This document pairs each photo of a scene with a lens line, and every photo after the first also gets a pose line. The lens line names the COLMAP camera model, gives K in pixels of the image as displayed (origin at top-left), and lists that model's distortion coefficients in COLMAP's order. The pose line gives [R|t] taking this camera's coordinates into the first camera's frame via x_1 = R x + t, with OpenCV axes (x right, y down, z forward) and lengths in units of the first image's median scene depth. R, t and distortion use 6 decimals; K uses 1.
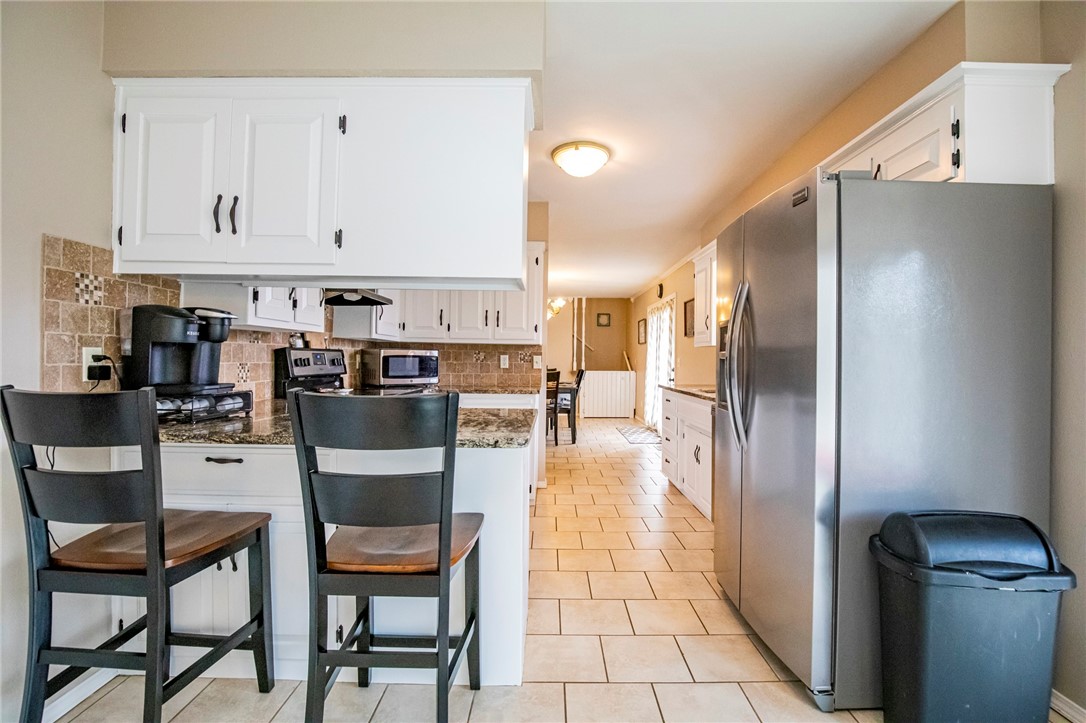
lens RADIAL K [[504.7, 0, 546.3], [0, 504.7, 361.0], [0, 0, 1]] dist [-0.033005, 0.005026]
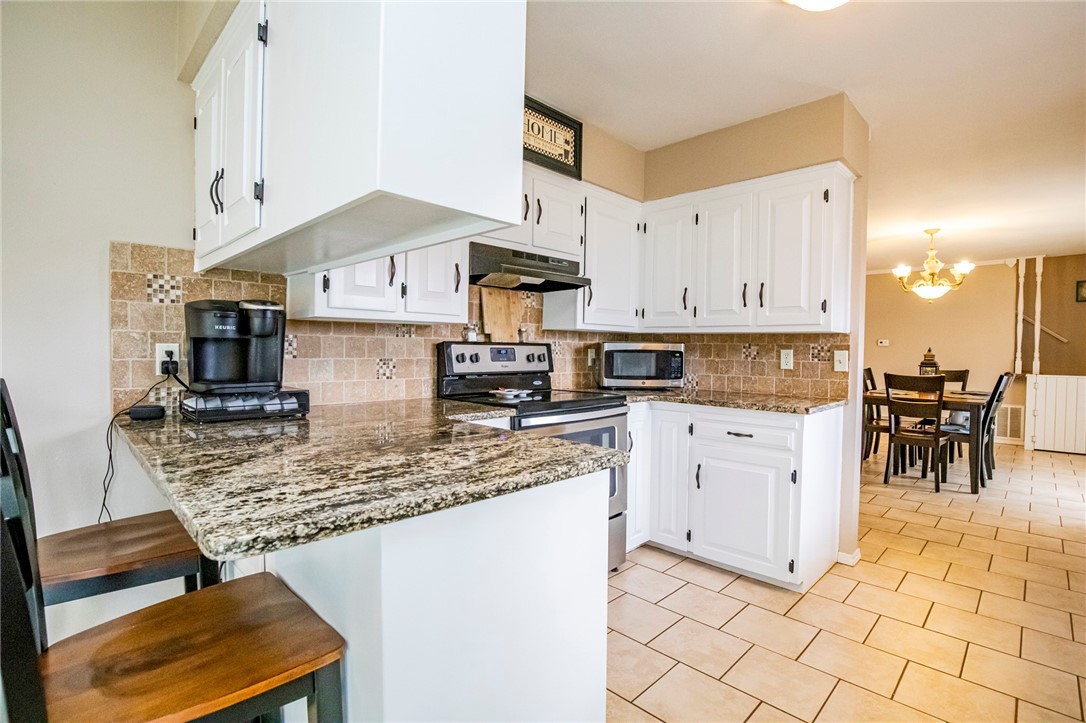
lens RADIAL K [[504.7, 0, 547.1], [0, 504.7, 364.2], [0, 0, 1]] dist [-0.033005, 0.005026]
pose [[0.710253, 0.019606, -0.703673, 0.244097], [-0.006850, 0.999757, 0.020942, -0.006525], [0.703913, -0.010054, 0.710215, 0.482033]]
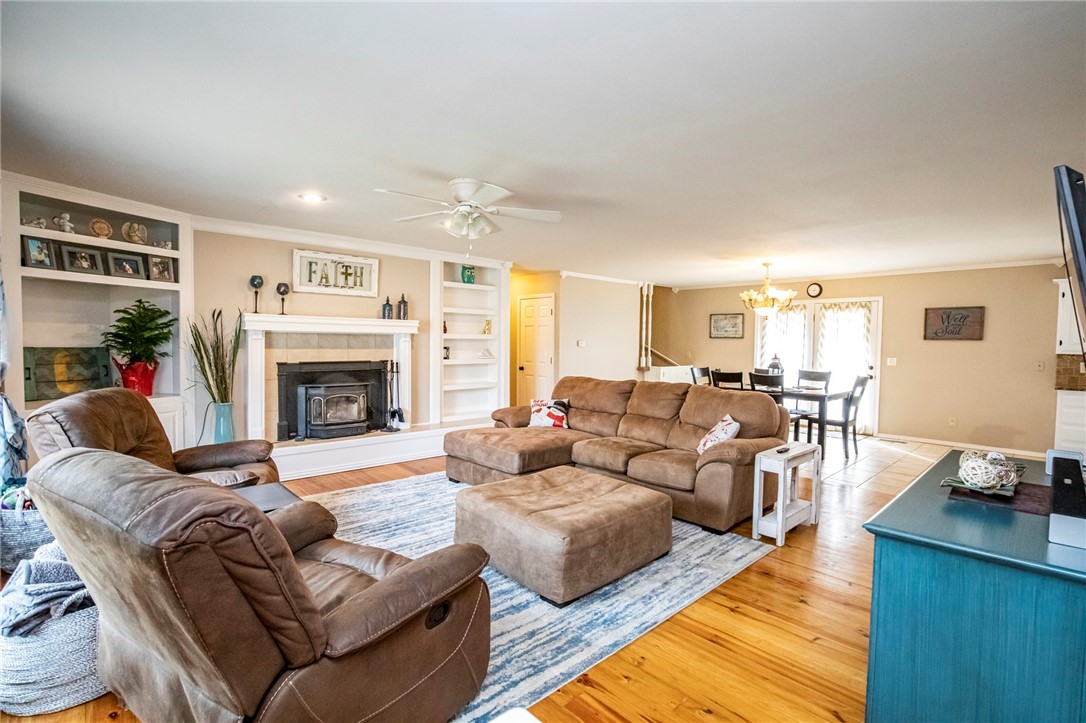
lens RADIAL K [[504.7, 0, 549.8], [0, 504.7, 355.6], [0, 0, 1]] dist [-0.033005, 0.005026]
pose [[0.726717, -0.018346, 0.686692, -2.296689], [-0.000001, 0.999643, 0.026708, -0.080802], [-0.686937, -0.019410, 0.726458, 1.641298]]
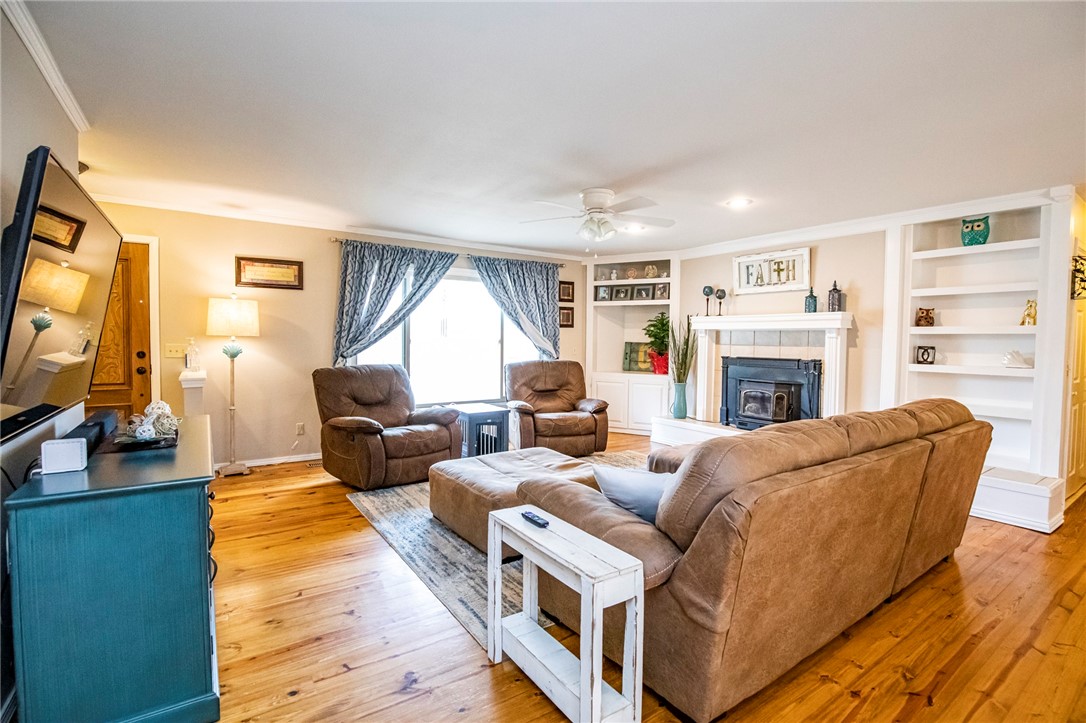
lens RADIAL K [[504.7, 0, 556.6], [0, 504.7, 363.3], [0, 0, 1]] dist [-0.033005, 0.005026]
pose [[0.581754, 0.036590, -0.812541, -0.576621], [-0.011127, 0.999252, 0.037031, -0.051642], [0.813288, -0.012502, 0.581727, 1.772578]]
